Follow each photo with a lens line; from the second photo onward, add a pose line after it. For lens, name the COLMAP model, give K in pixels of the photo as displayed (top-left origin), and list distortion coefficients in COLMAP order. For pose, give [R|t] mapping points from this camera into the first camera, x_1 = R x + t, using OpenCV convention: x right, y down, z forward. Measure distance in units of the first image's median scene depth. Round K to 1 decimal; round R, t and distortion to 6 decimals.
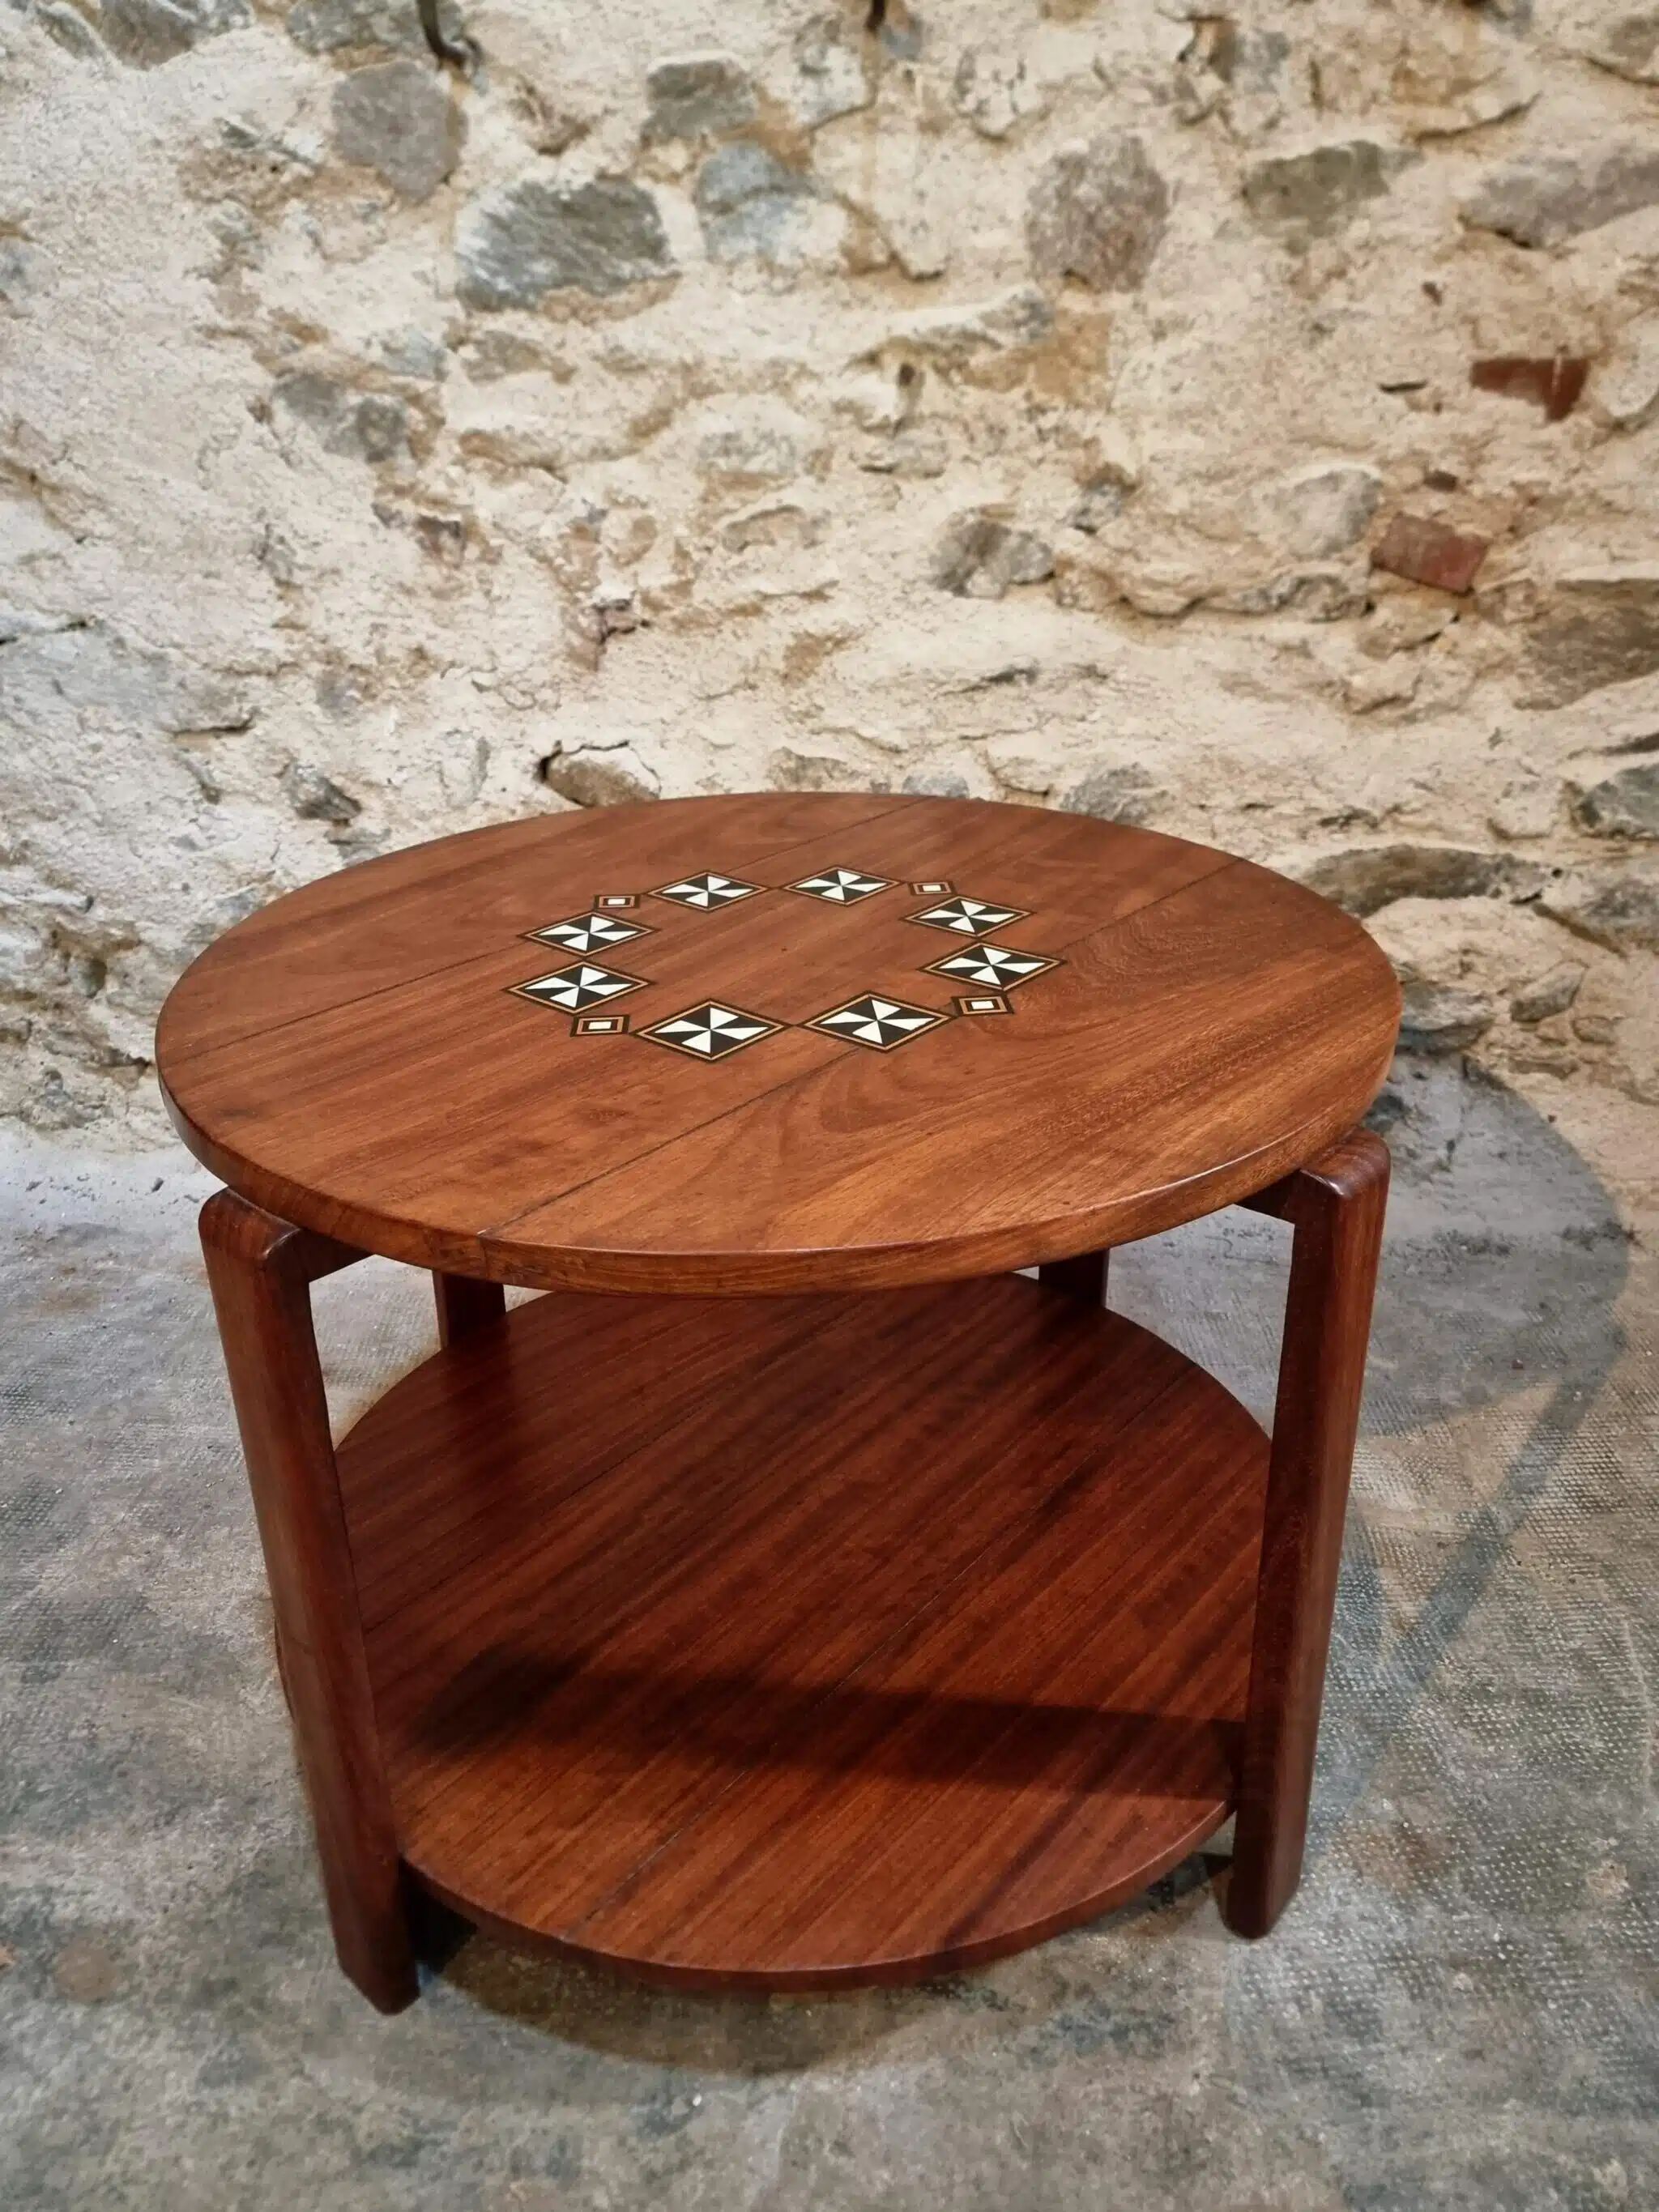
lens RADIAL K [[1621.5, 0, 825.5], [0, 1621.5, 1095.2], [0, 0, 1]] dist [0.059078, -0.053462]
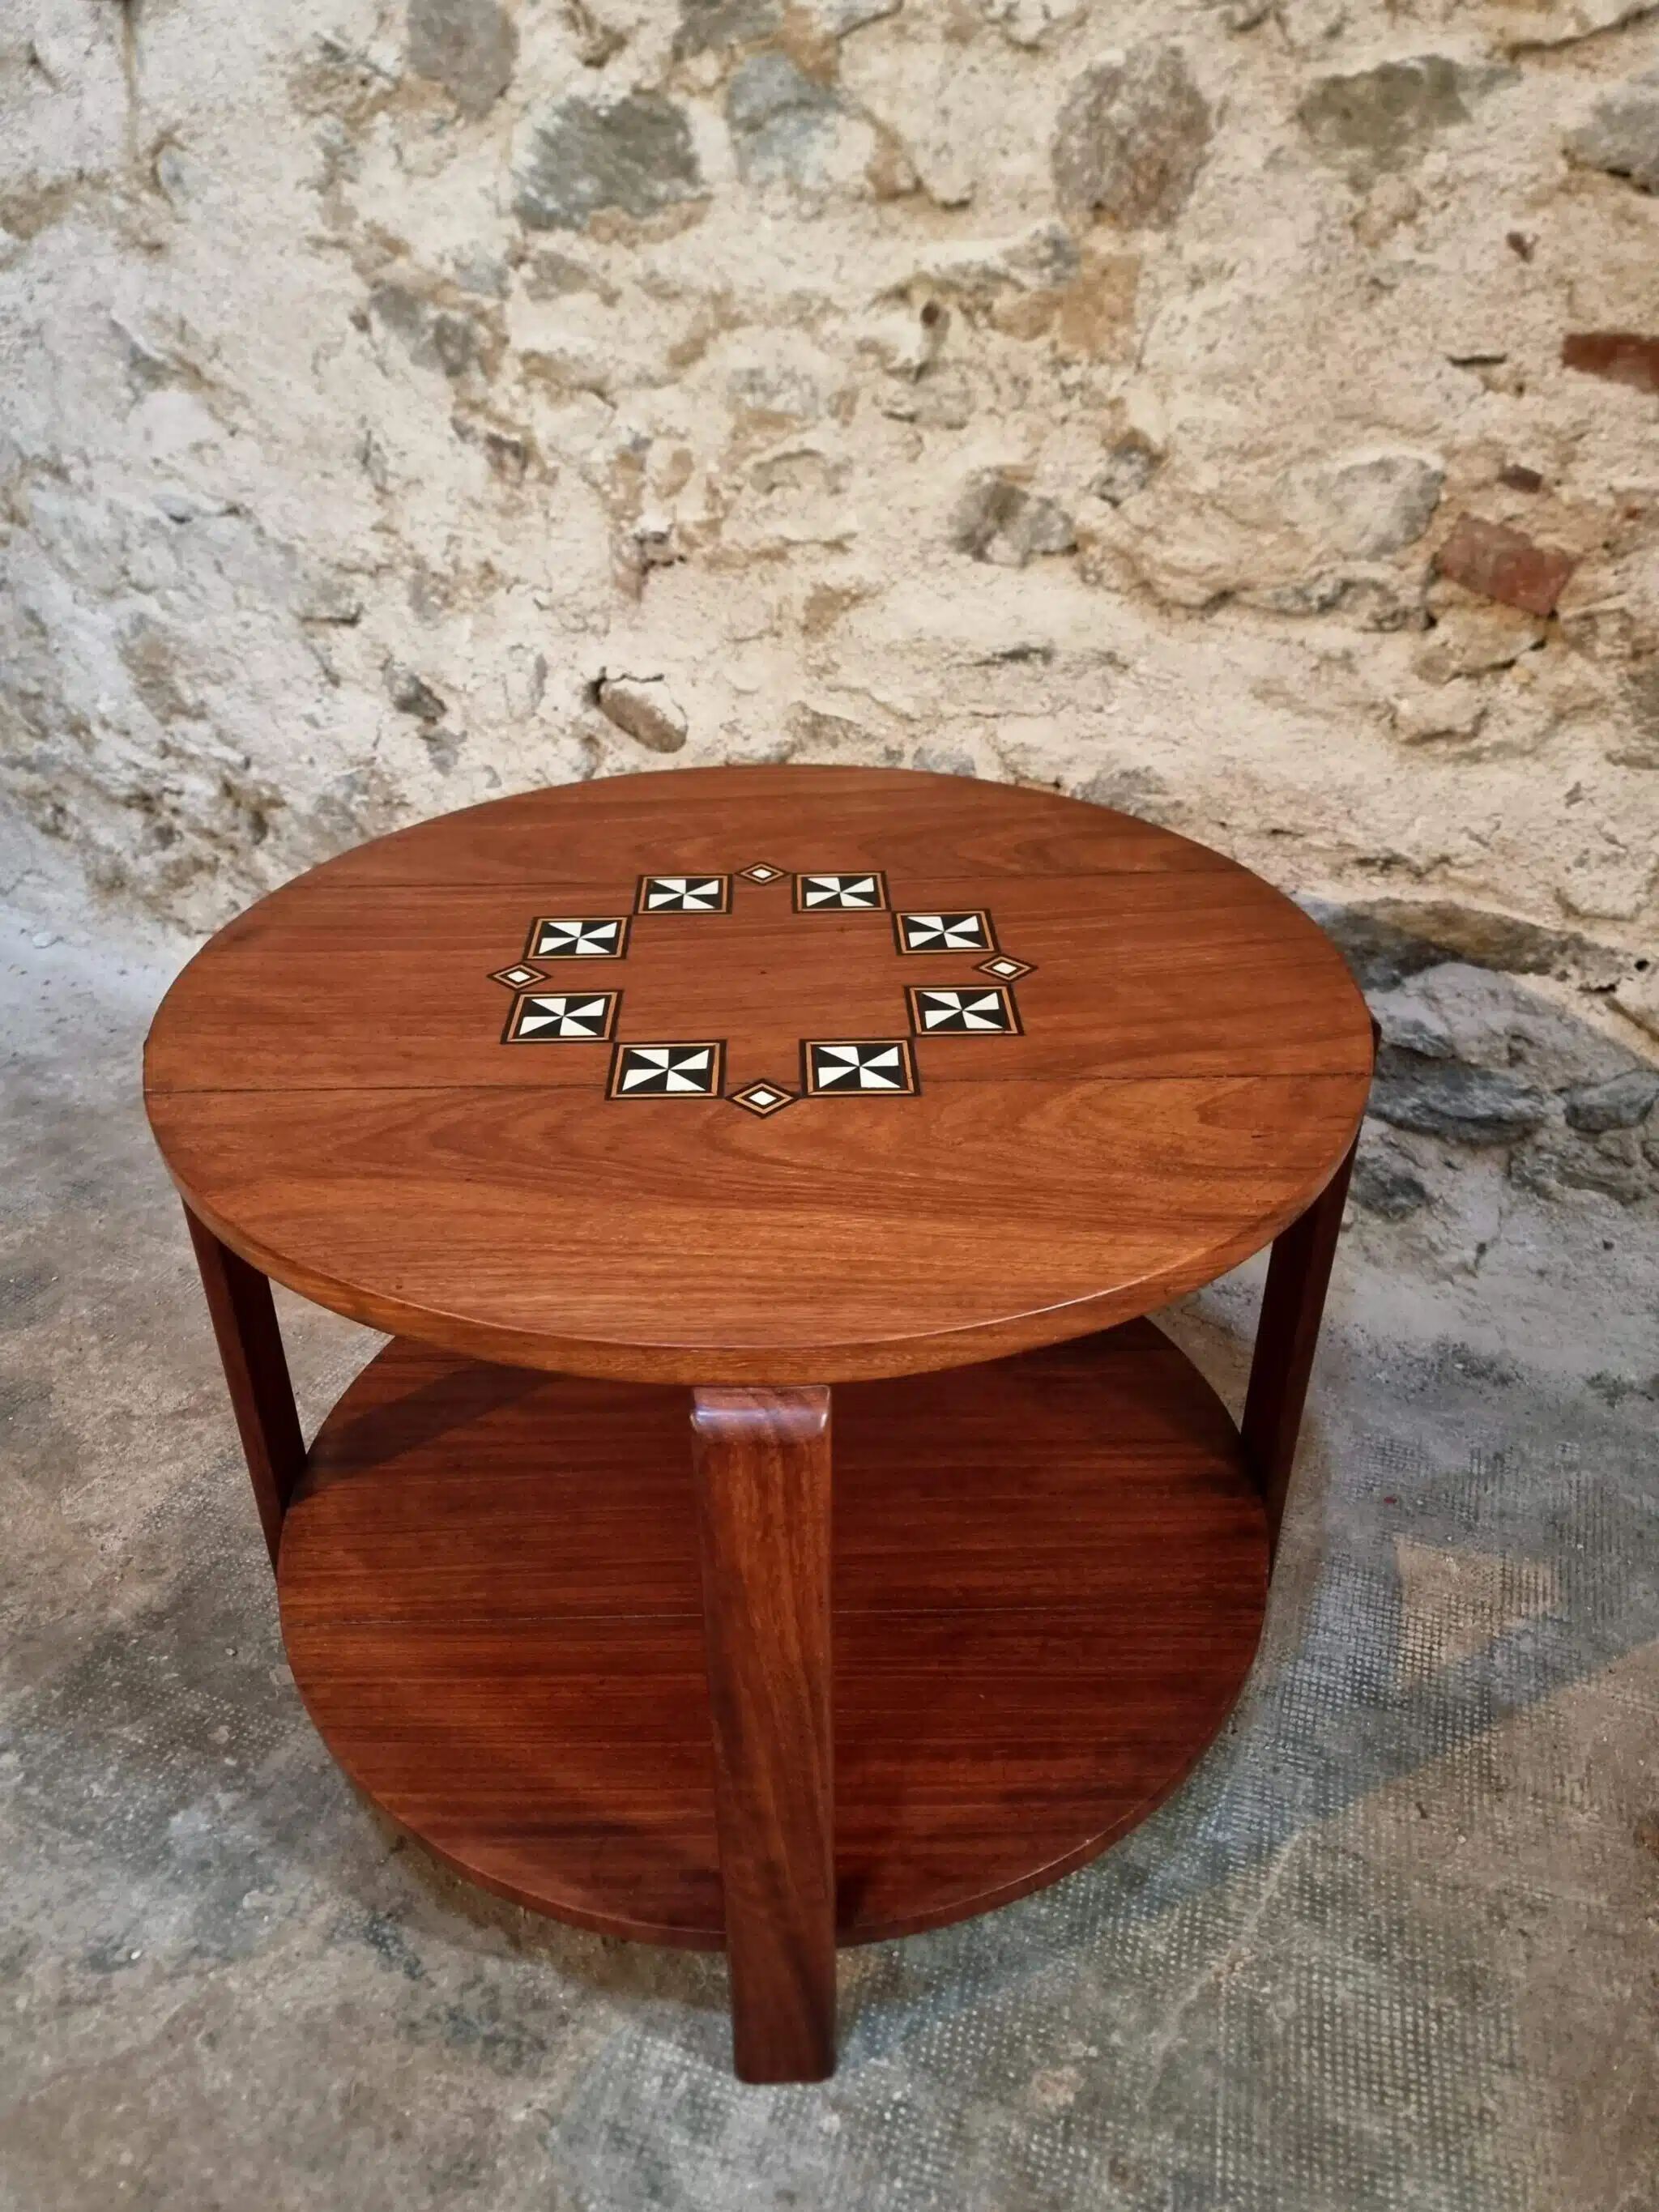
lens RADIAL K [[1617.5, 0, 810.6], [0, 1617.5, 1120.5], [0, 0, 1]] dist [0.061208, -0.053847]
pose [[0.924356, 0.202346, -0.323455, 0.366103], [-0.163688, 0.976114, 0.142853, -0.116081], [0.344635, -0.079101, 0.935398, 0.080566]]
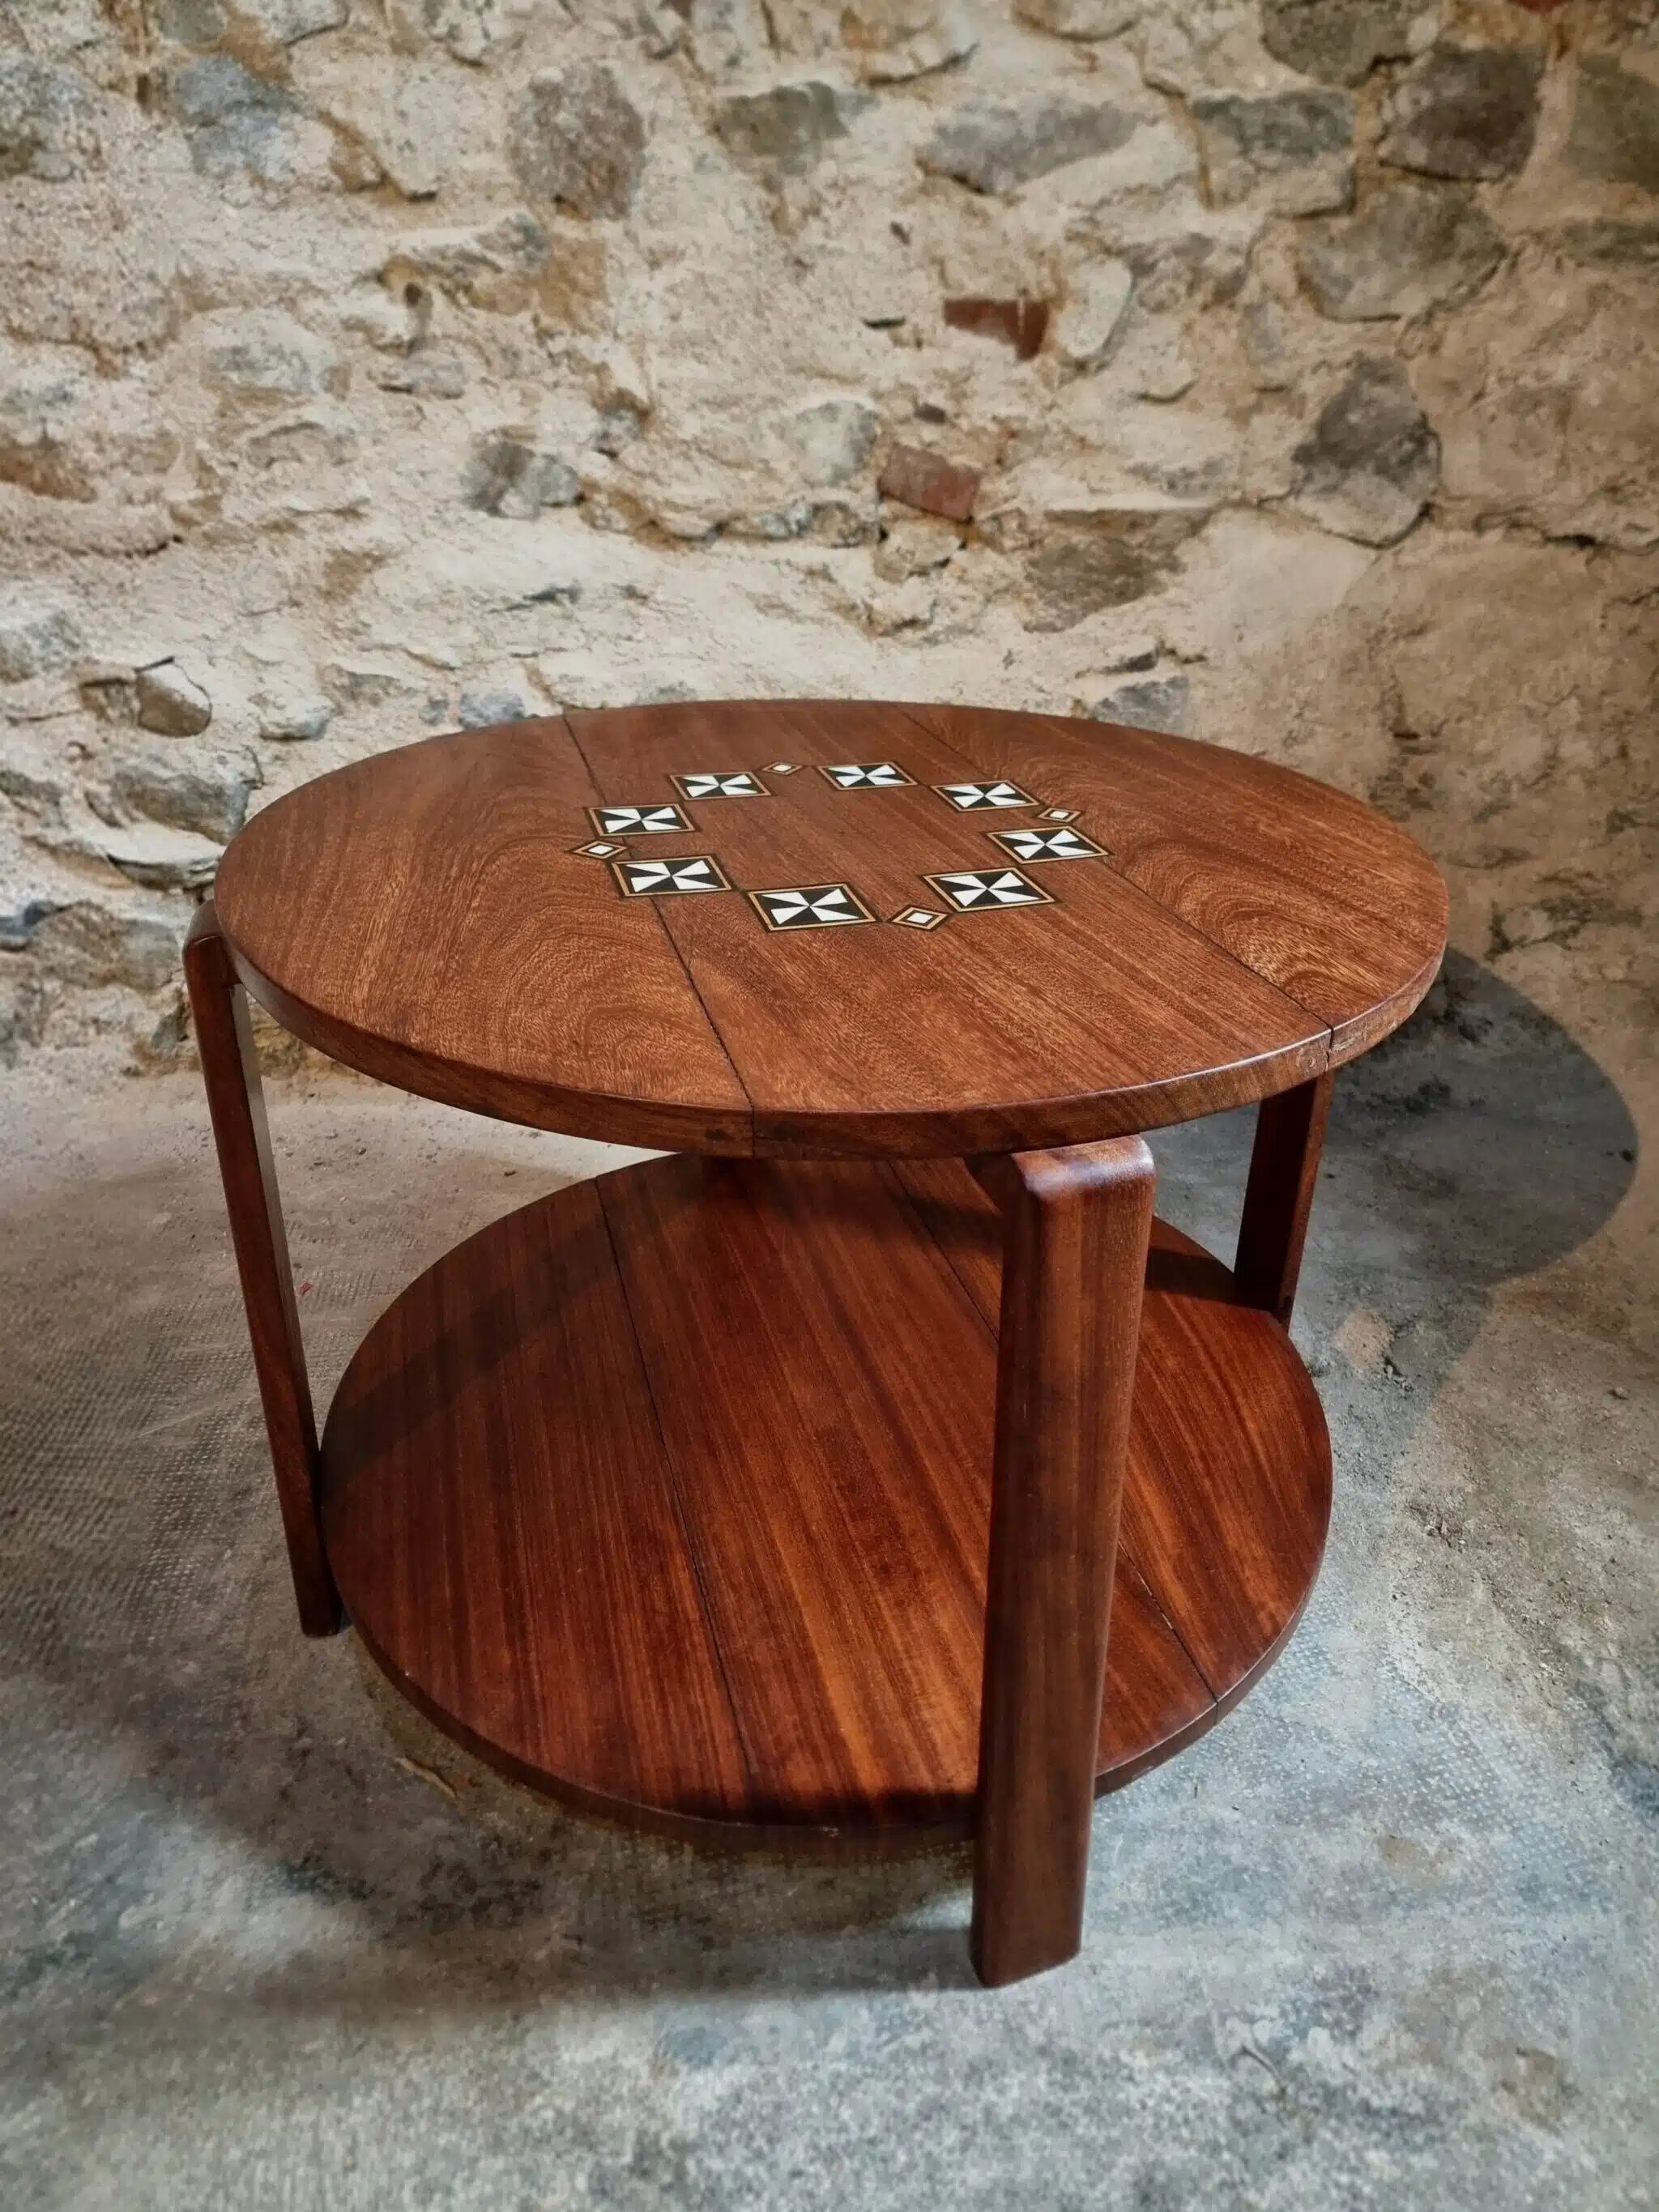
lens RADIAL K [[1485.3, 0, 900.1], [0, 1485.3, 1052.5], [0, 0, 1]] dist [0.057629, -0.054190]
pose [[0.990580, -0.035480, 0.132256, 0.204147], [0.034553, 0.999360, 0.009302, 0.033549], [-0.132502, -0.004644, 0.991172, 0.025430]]
